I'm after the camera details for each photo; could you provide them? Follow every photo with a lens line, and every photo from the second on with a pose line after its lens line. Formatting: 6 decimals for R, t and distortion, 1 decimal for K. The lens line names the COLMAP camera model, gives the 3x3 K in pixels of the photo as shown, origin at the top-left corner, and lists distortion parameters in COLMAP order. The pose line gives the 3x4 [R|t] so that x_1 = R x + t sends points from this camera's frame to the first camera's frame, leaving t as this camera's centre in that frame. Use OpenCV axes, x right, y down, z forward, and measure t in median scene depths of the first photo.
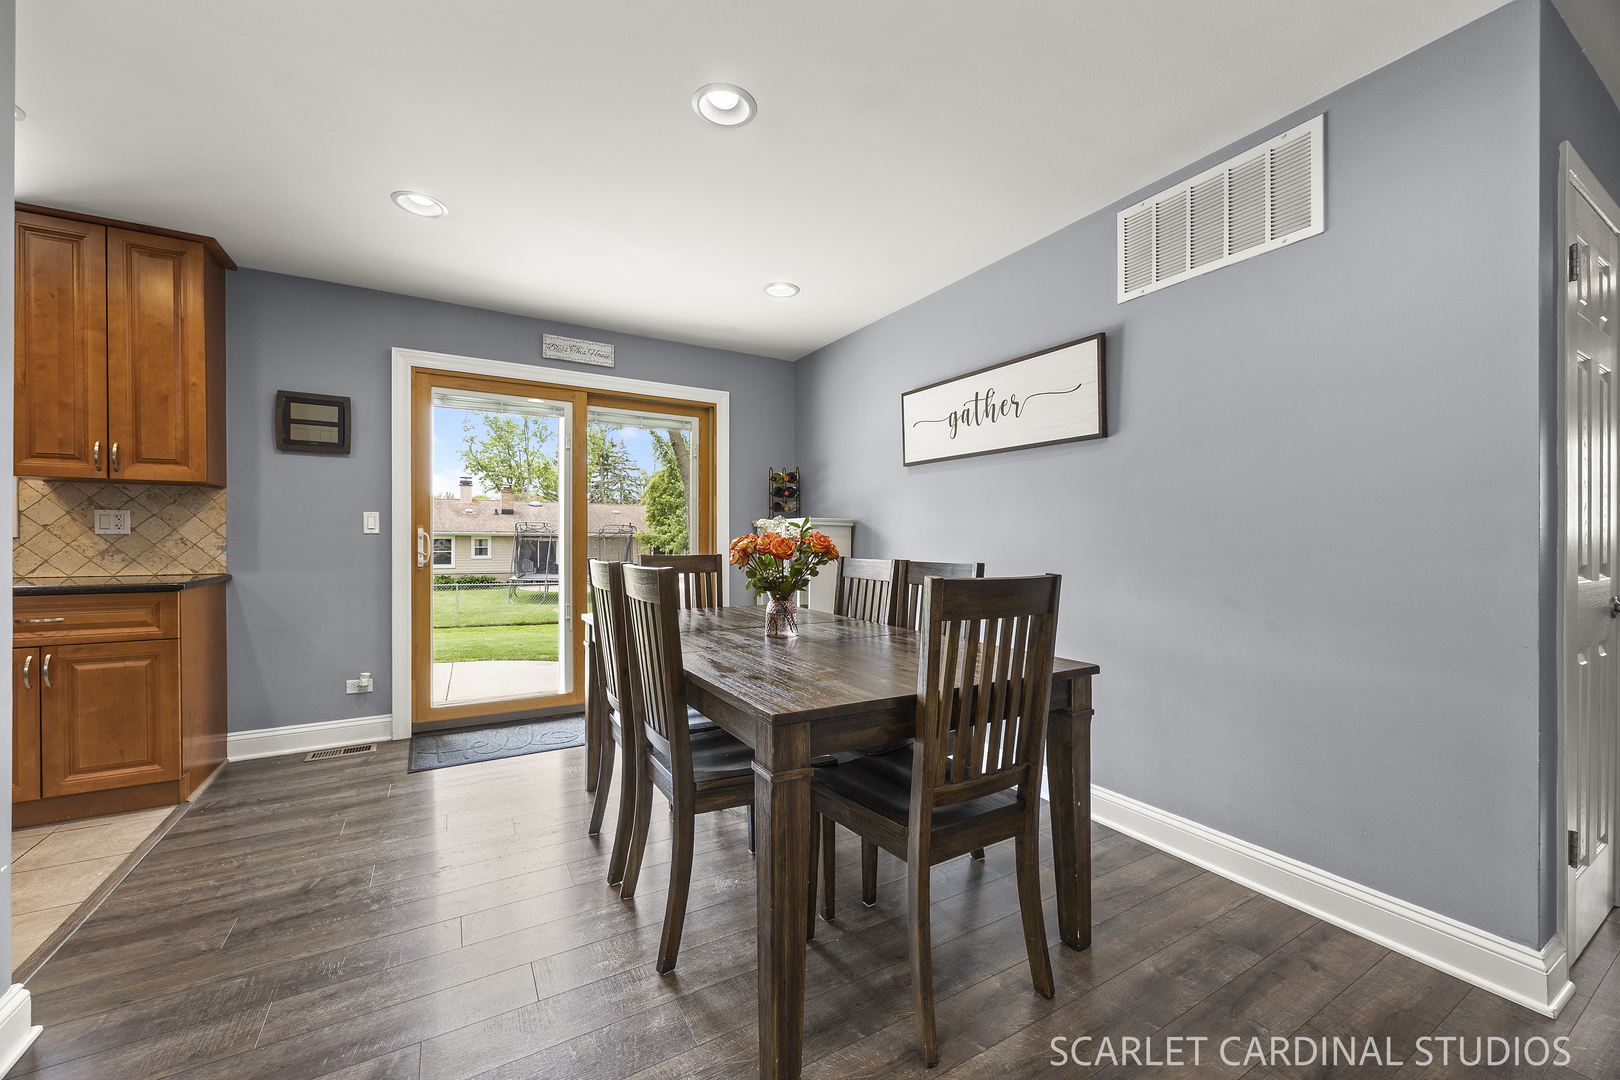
lens RADIAL K [[616.1, 0, 809.8], [0, 616.1, 541.2], [0, 0, 1]] dist [-0.003076, 0.000002]
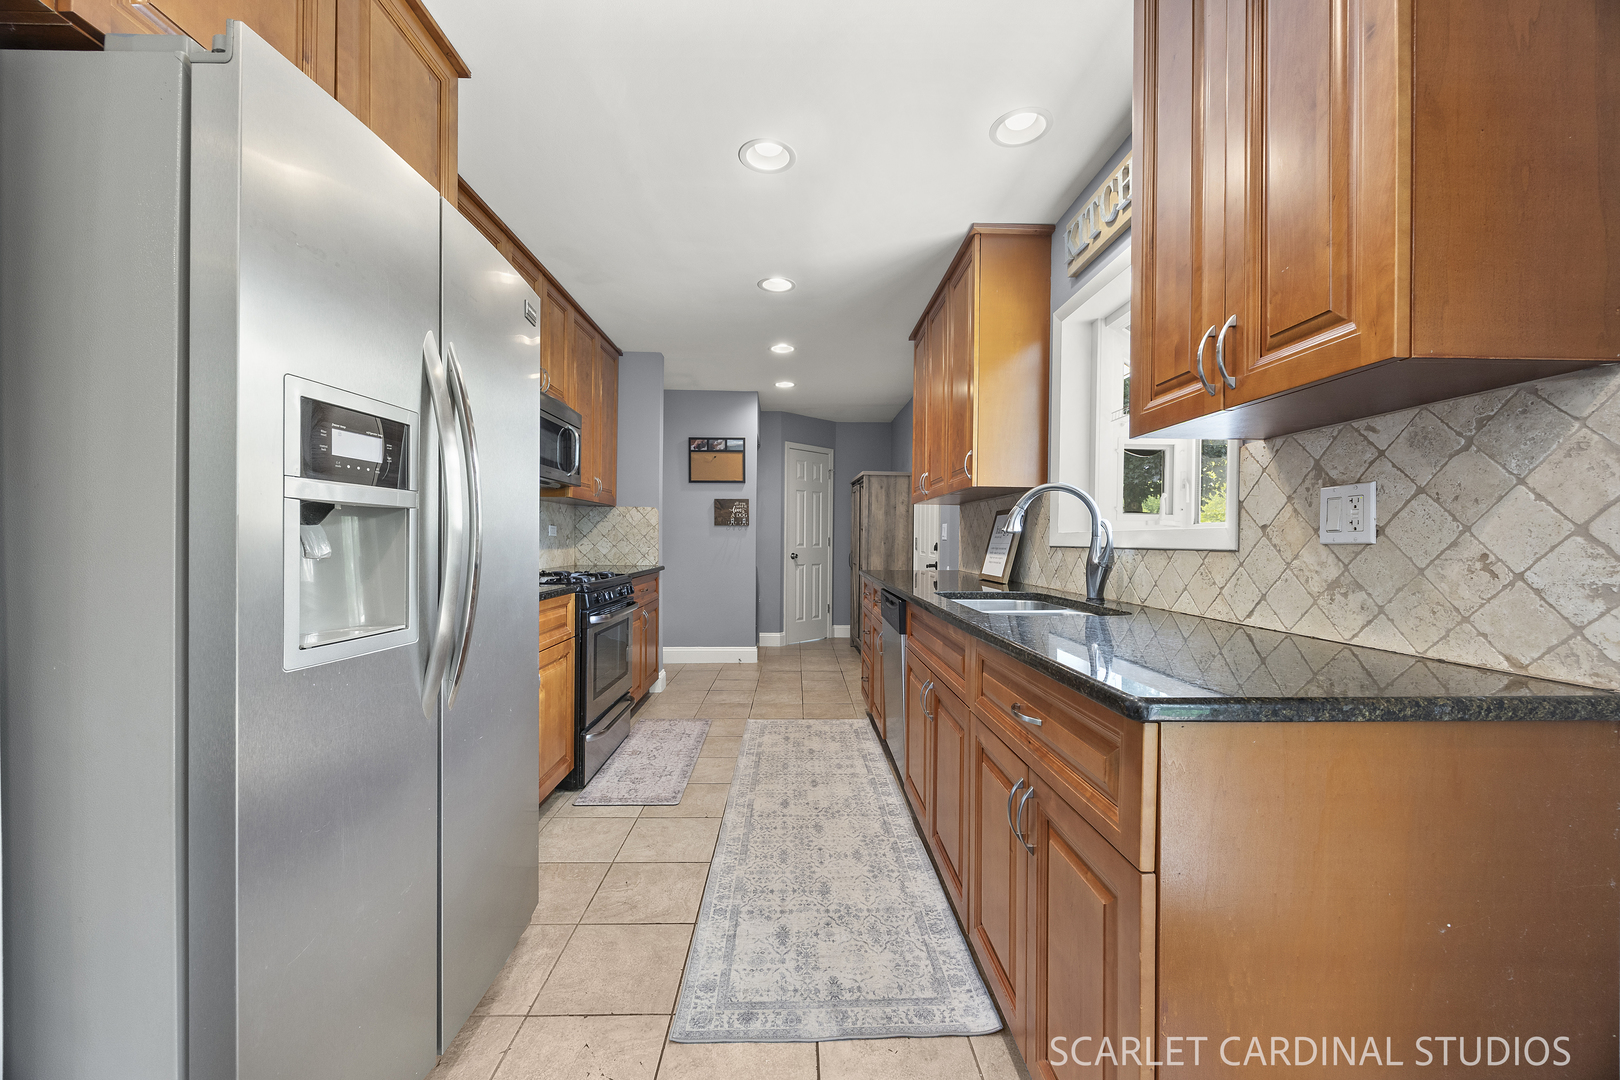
lens RADIAL K [[616.1, 0, 799.0], [0, 616.1, 538.8], [0, 0, 1]] dist [-0.003076, 0.000002]
pose [[-0.497712, -0.013189, -0.867242, -0.592550], [-0.011912, 0.999894, -0.008370, -0.006552], [0.867260, 0.006164, -0.497817, 0.890302]]
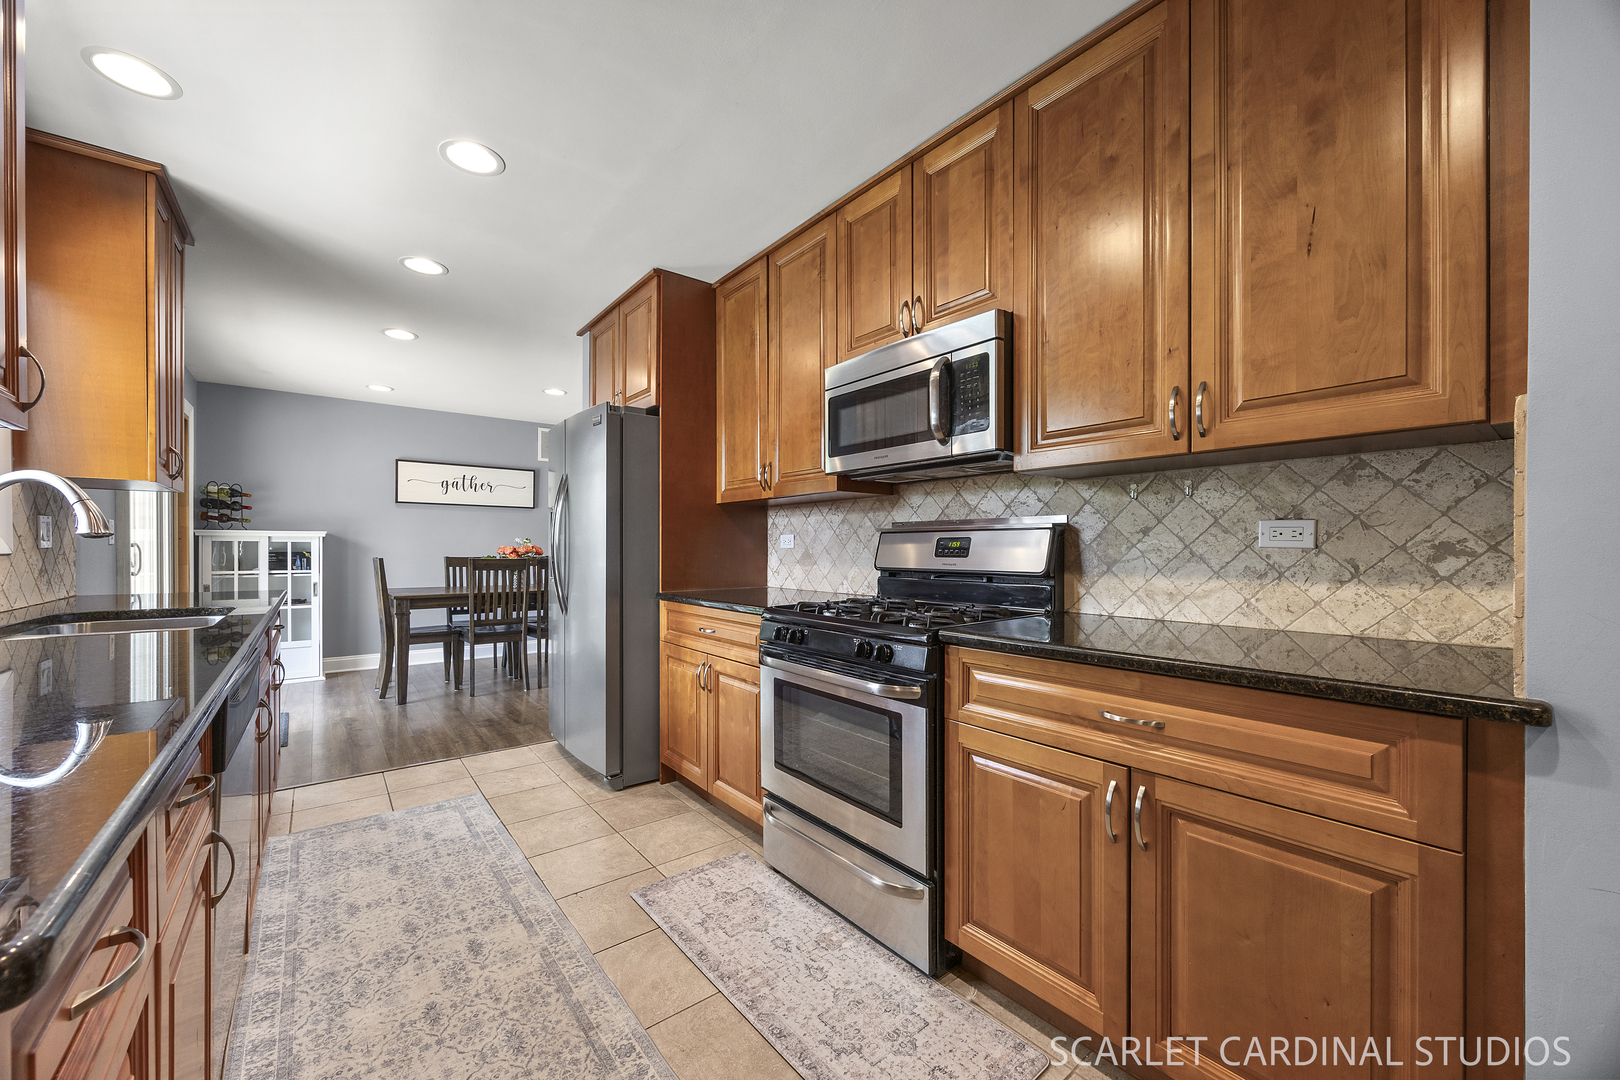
lens RADIAL K [[616.1, 0, 809.9], [0, 616.1, 553.2], [0, 0, 1]] dist [-0.003076, 0.000002]
pose [[-0.146365, -0.017035, 0.989084, -2.034236], [-0.003219, 0.999855, 0.016744, -0.021737], [-0.989225, -0.000733, -0.146398, 0.175896]]
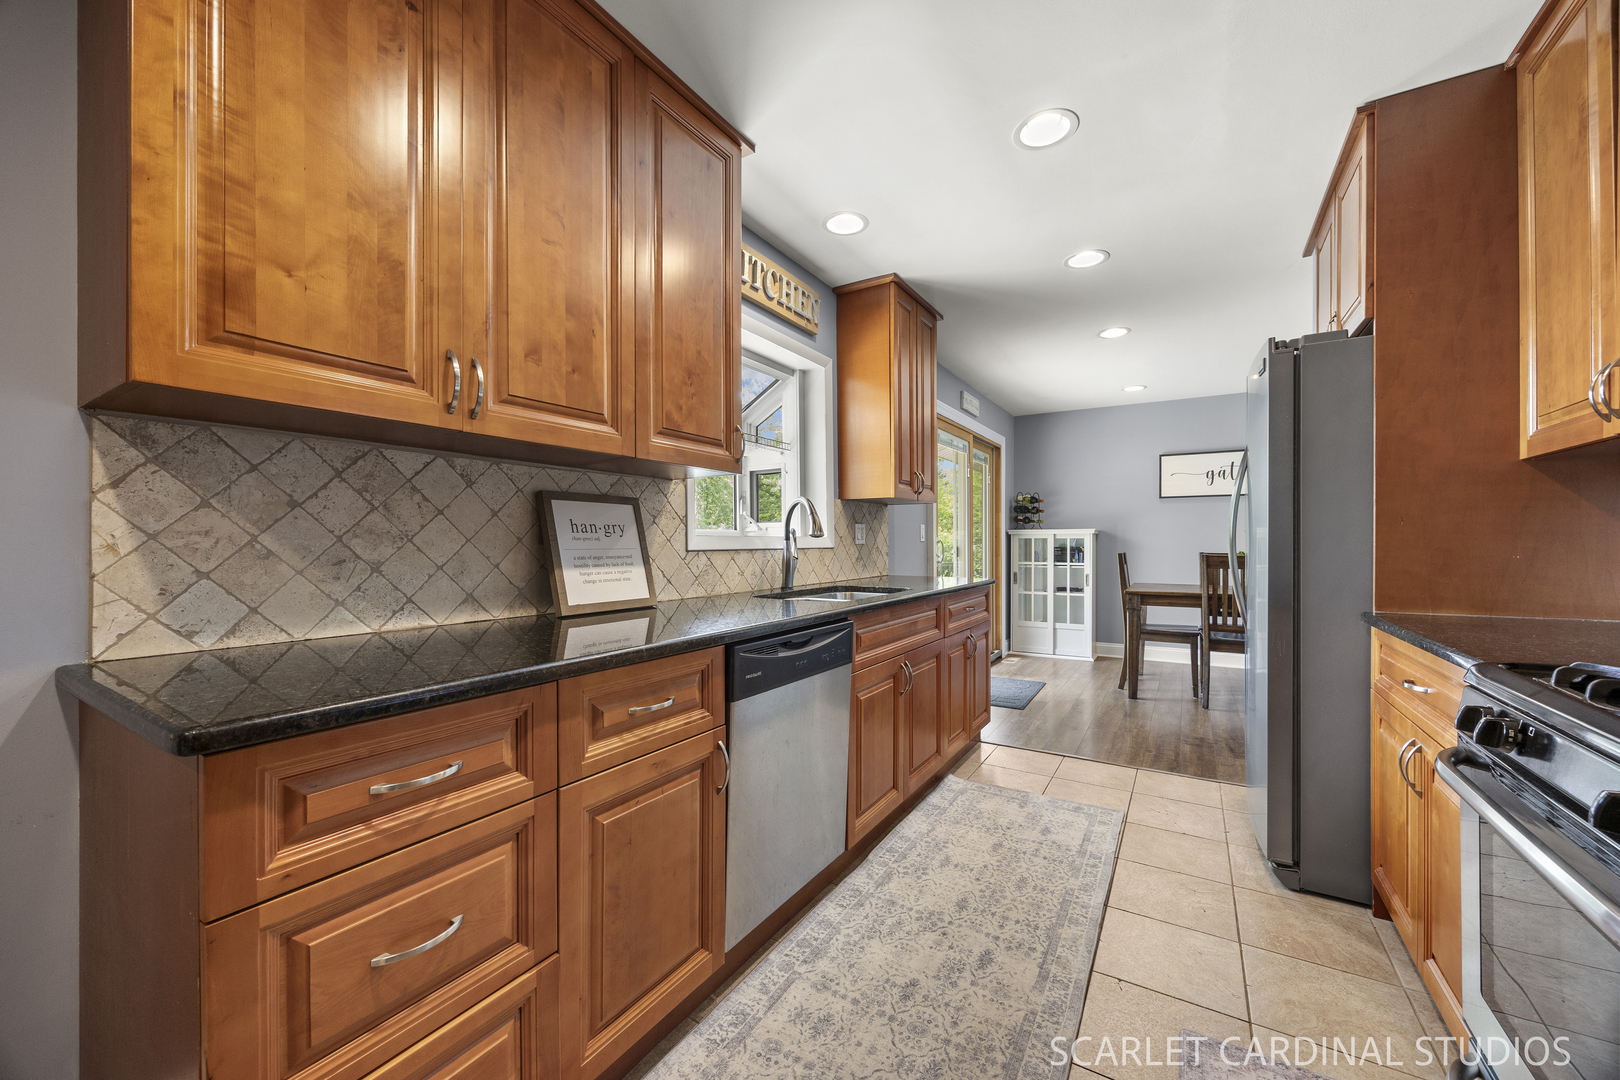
lens RADIAL K [[616.1, 0, 811.1], [0, 616.1, 545.2], [0, 0, 1]] dist [-0.003076, 0.000002]
pose [[0.880941, -0.011489, 0.473087, -1.806019], [0.009617, 0.999933, 0.006376, -0.018346], [-0.473128, -0.001068, 0.880993, -0.022131]]
